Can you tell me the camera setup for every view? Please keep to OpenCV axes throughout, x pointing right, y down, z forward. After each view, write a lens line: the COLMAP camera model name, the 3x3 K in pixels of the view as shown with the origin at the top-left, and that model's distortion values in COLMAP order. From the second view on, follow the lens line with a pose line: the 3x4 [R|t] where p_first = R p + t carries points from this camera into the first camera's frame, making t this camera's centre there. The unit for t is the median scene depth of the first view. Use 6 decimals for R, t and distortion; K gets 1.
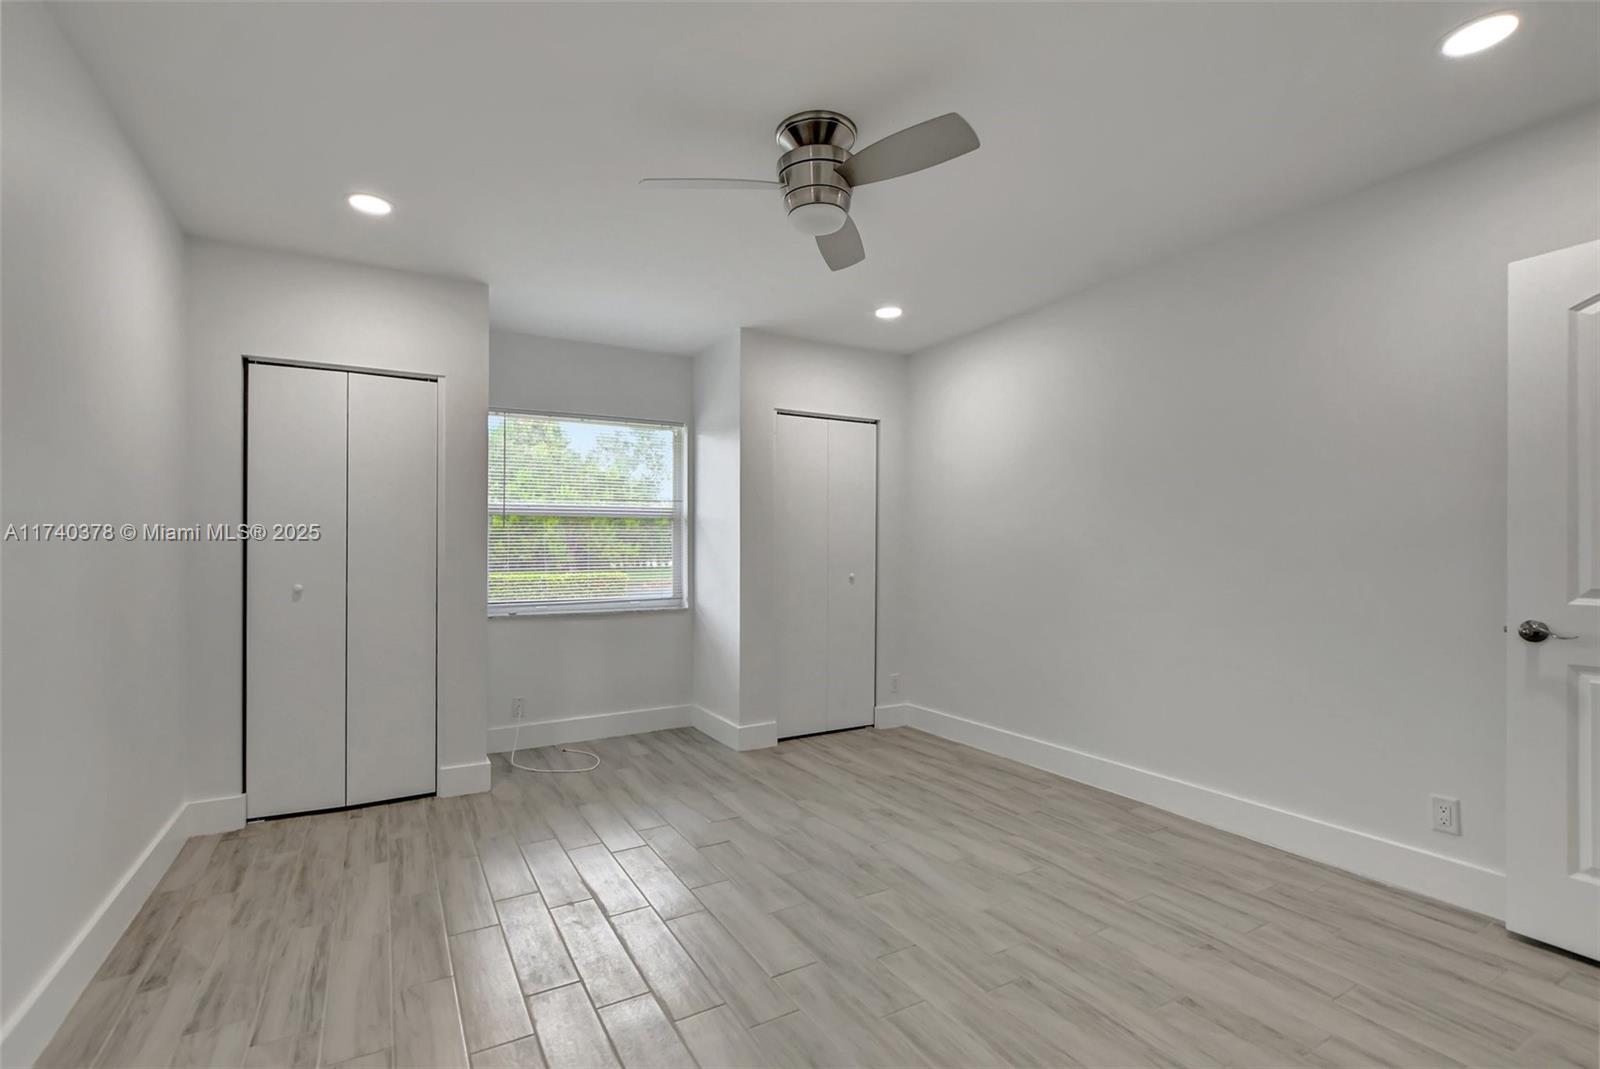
lens RADIAL K [[709.7, 0, 780.0], [0, 709.7, 541.4], [0, 0, 1]] dist [-0.006584, 0.000396]
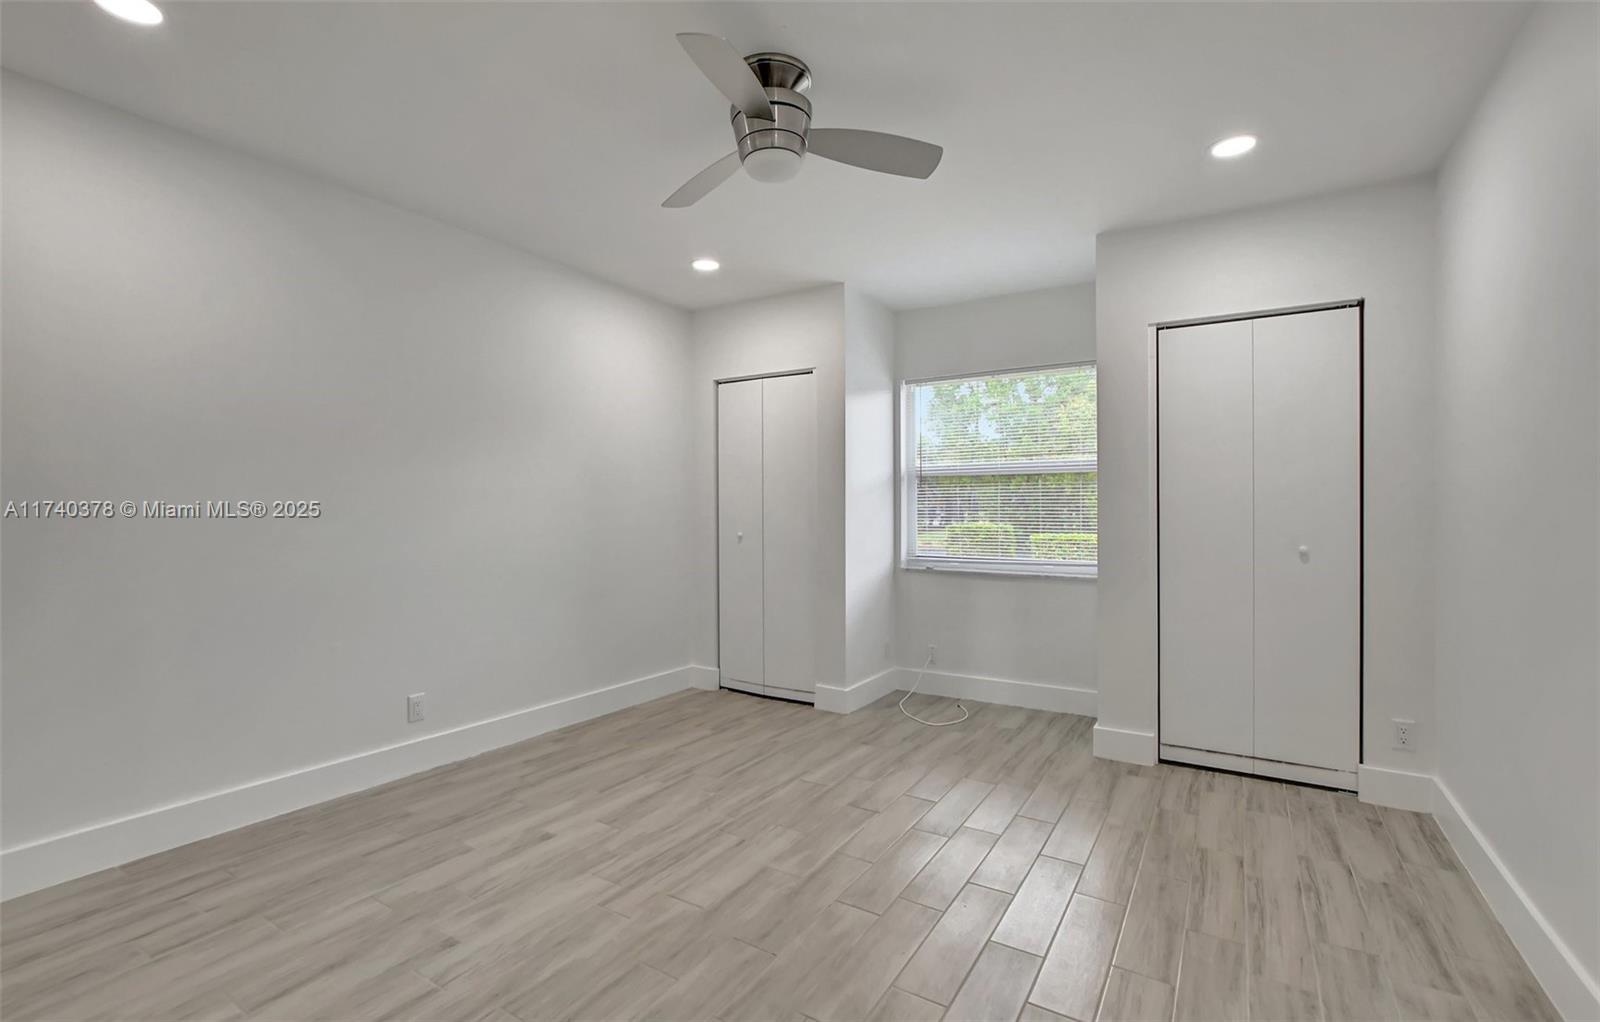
lens RADIAL K [[726.3, 0, 801.1], [0, 726.3, 500.5], [0, 0, 1]] dist [-0.004469, -0.000321]
pose [[0.475548, -0.007584, -0.879657, 0.774759], [0.006815, 0.999965, -0.004937, 0.005258], [0.879663, -0.003647, 0.475583, 0.461106]]
